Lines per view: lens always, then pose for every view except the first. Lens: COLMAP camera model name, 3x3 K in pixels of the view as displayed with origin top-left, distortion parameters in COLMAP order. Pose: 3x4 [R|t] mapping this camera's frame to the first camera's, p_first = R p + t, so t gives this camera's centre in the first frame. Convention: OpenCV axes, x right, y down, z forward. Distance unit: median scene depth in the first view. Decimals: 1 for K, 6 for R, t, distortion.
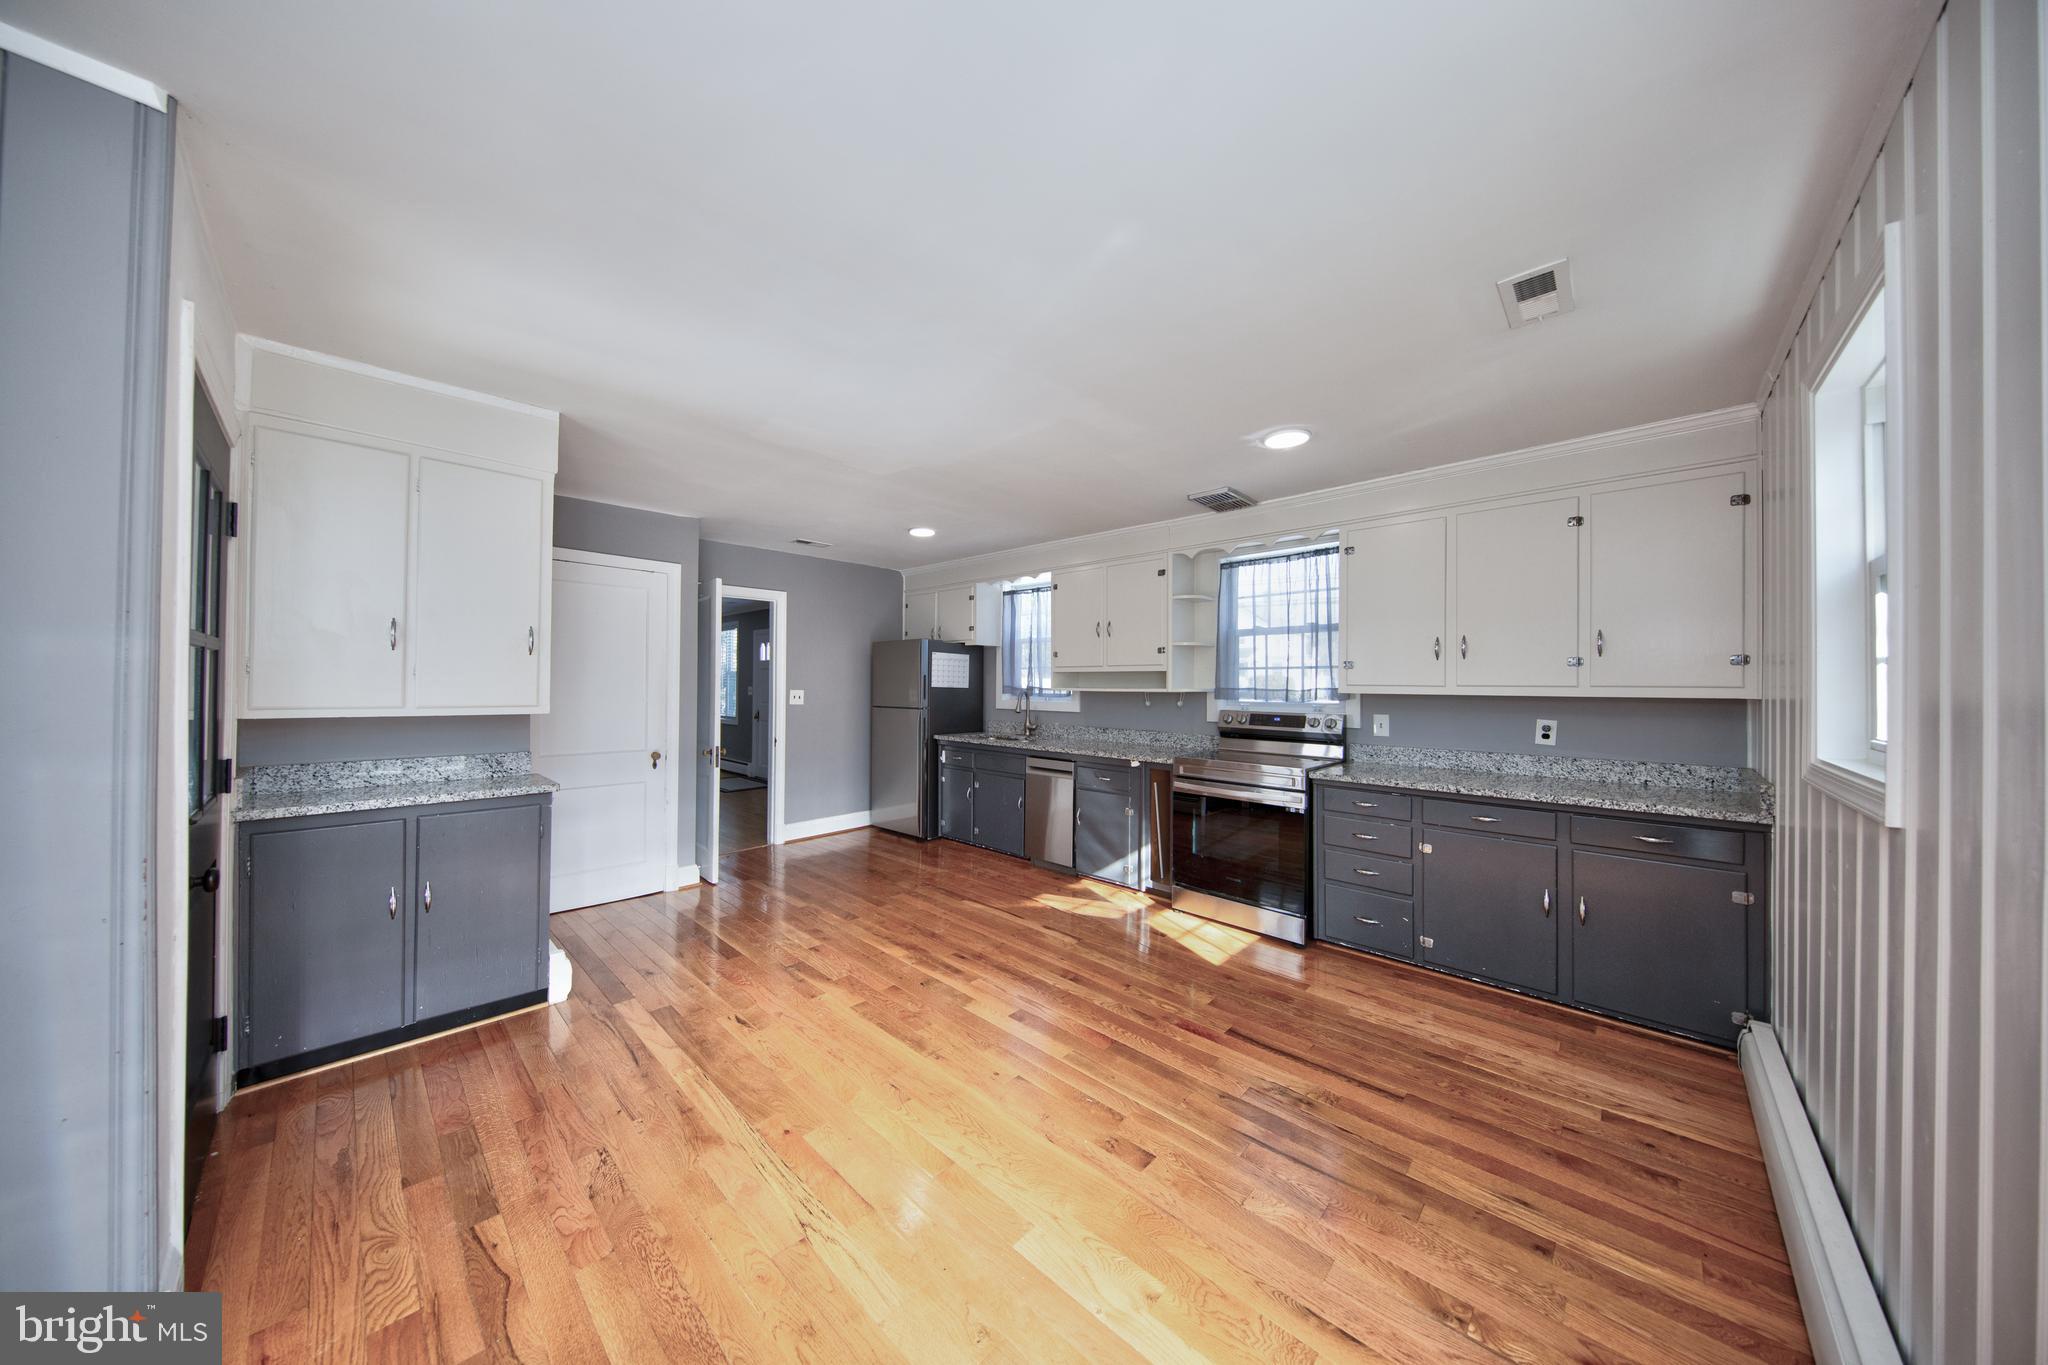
lens RADIAL K [[643.0, 0, 1024.0], [0, 643.0, 682.5], [0, 0, 1]] dist [-0.000795, -0.000186]
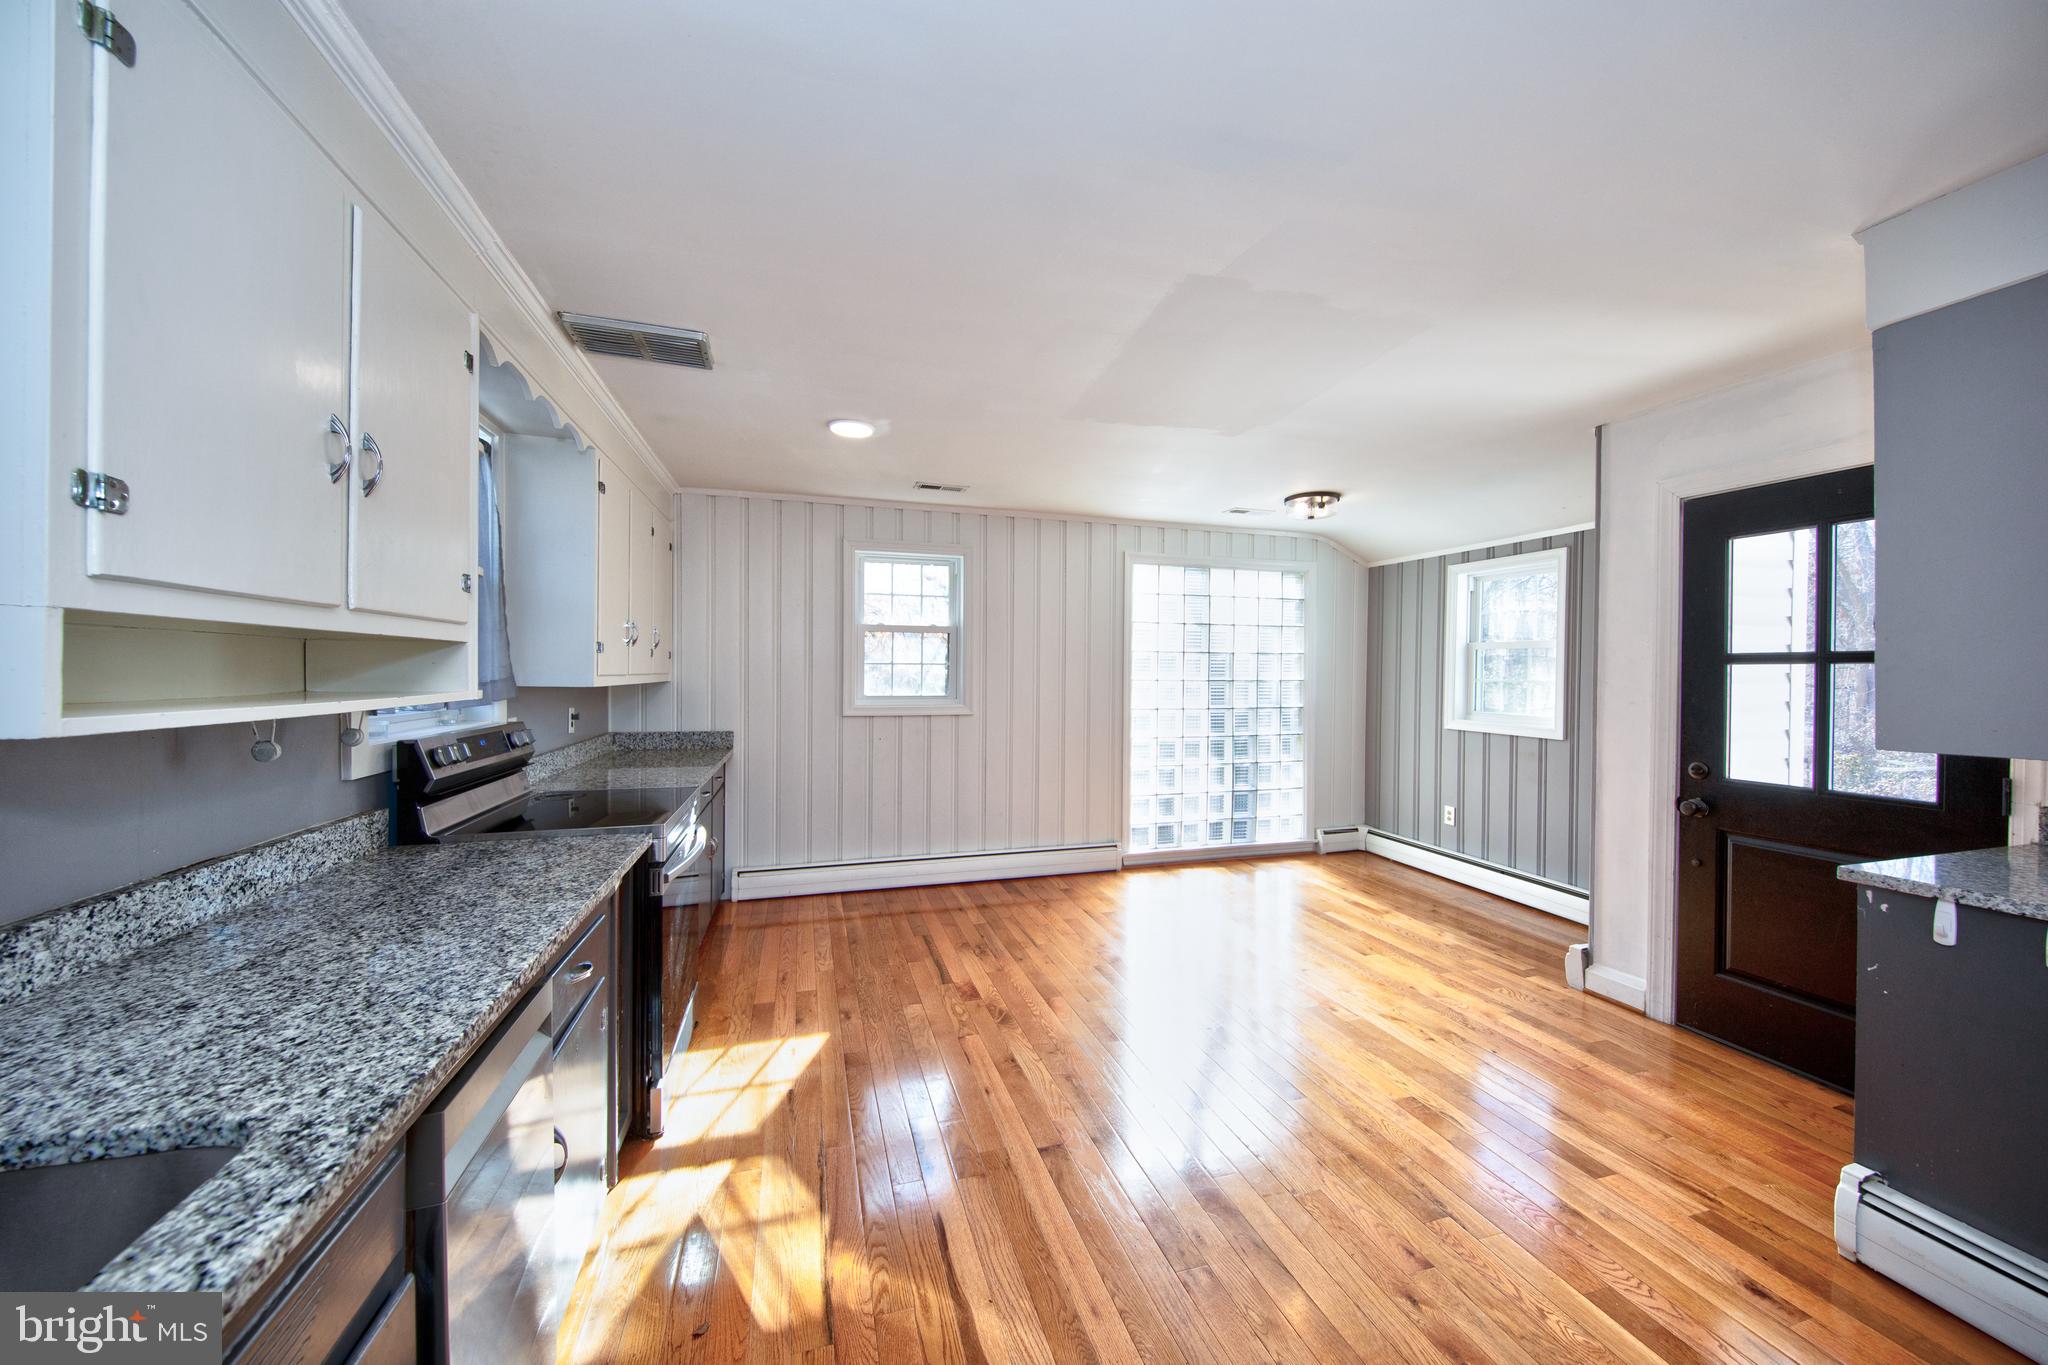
lens RADIAL K [[725.1, 0, 1017.8], [0, 725.1, 677.2], [0, 0, 1]] dist [0.013126, -0.006257]
pose [[-0.863133, -0.017276, 0.504681, -0.269619], [-0.015747, 0.999849, 0.007294, -0.006247], [-0.504731, -0.001651, -0.863275, 1.288551]]
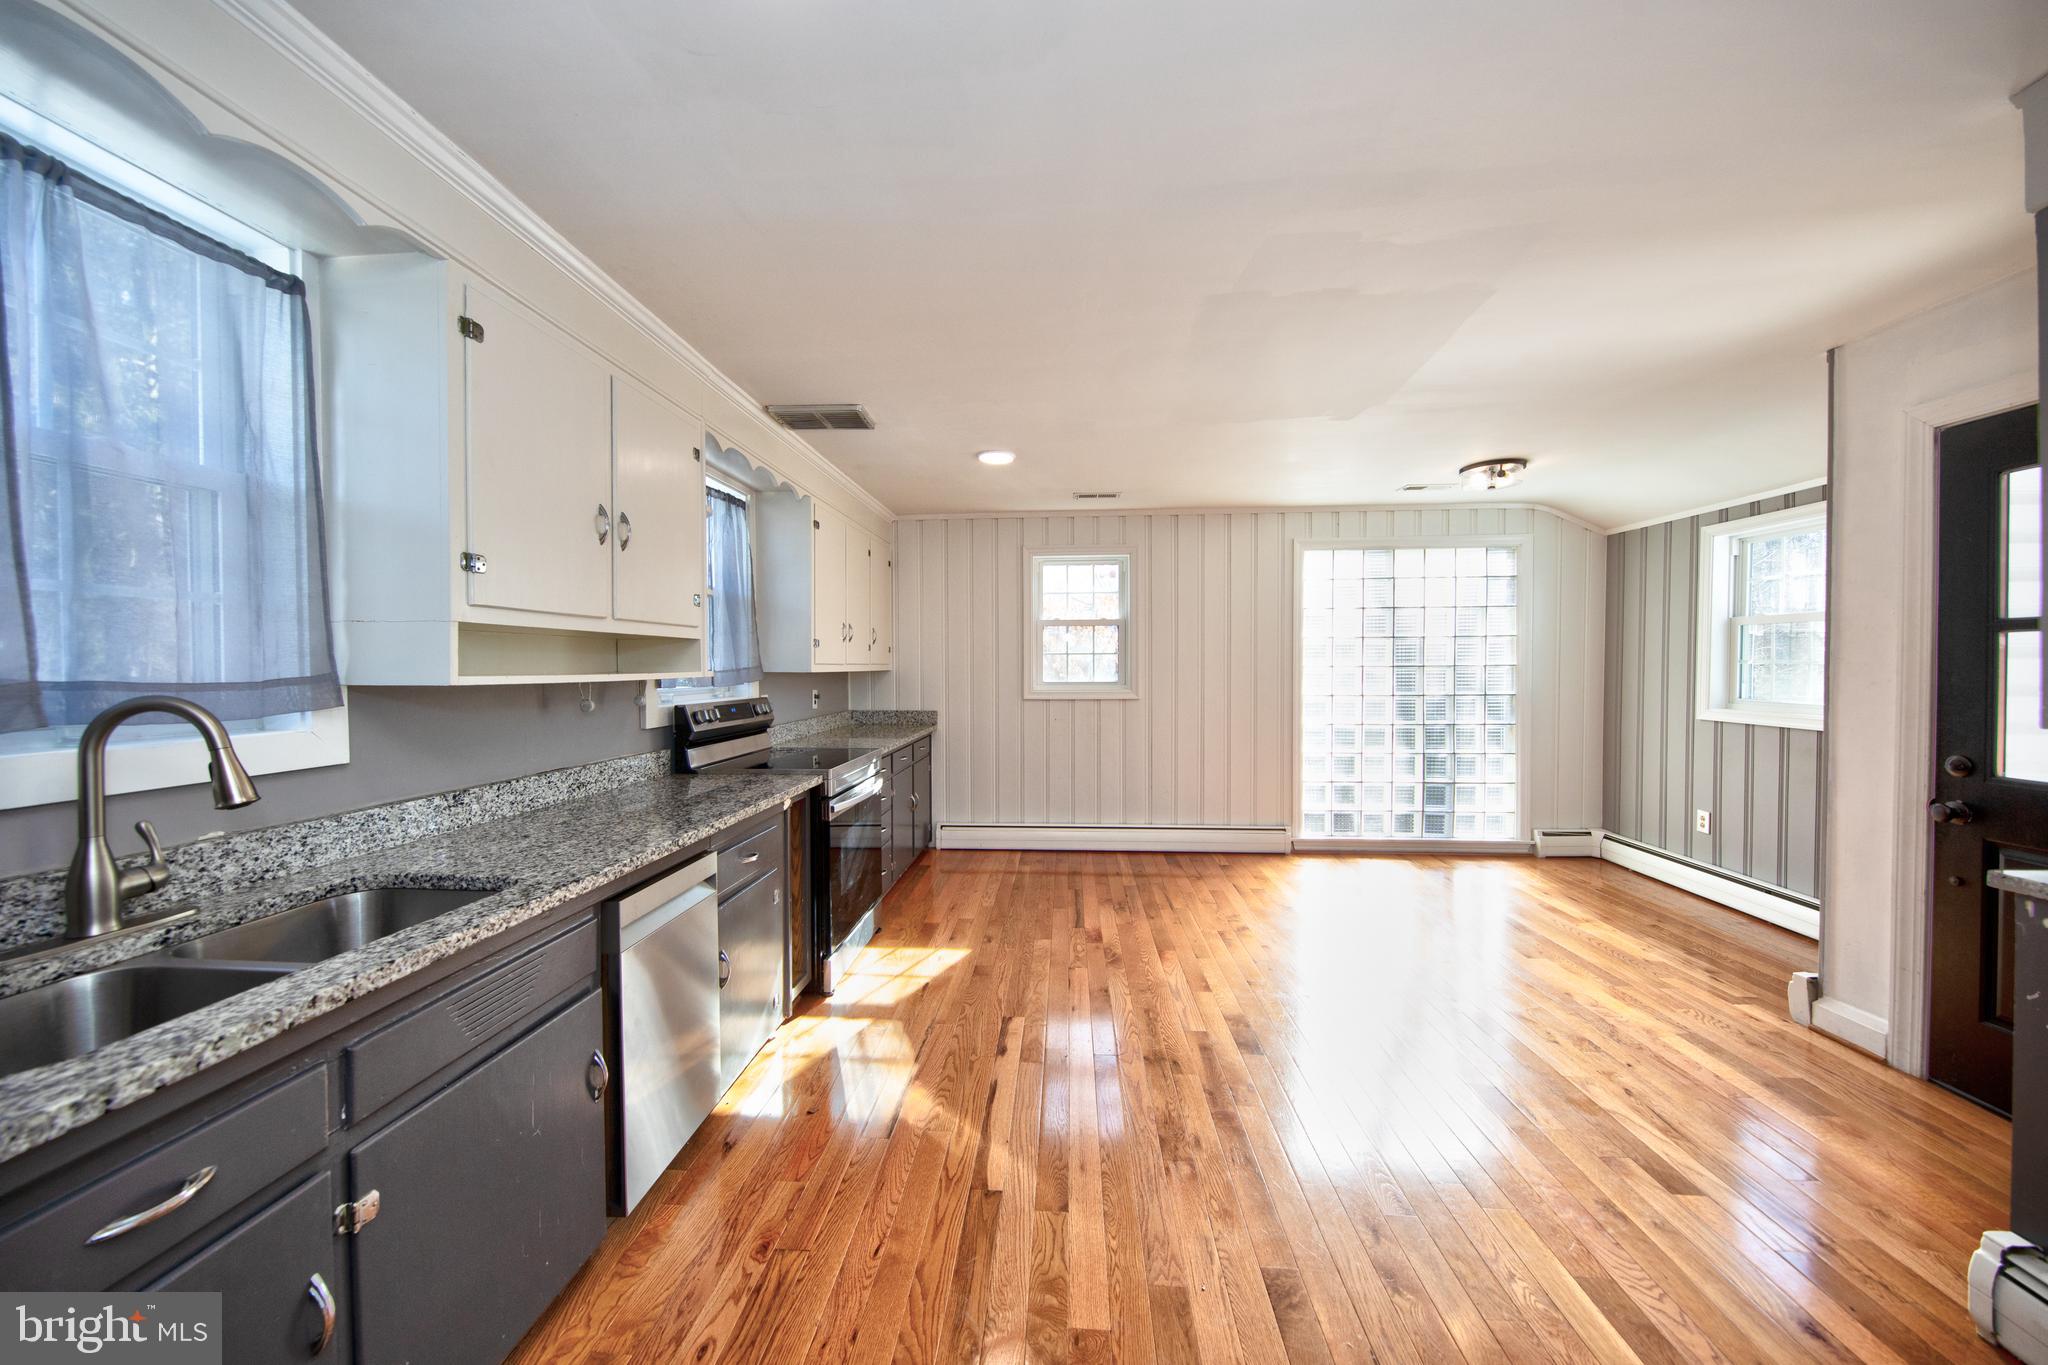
lens RADIAL K [[695.6, 0, 1018.7], [0, 695.6, 676.6], [0, 0, 1]] dist [0.009916, -0.004234]
pose [[-0.629644, -0.016950, 0.776699, -0.440670], [-0.004020, 0.999820, 0.018560, 0.002171], [-0.776874, 0.008564, -0.629598, 1.251147]]
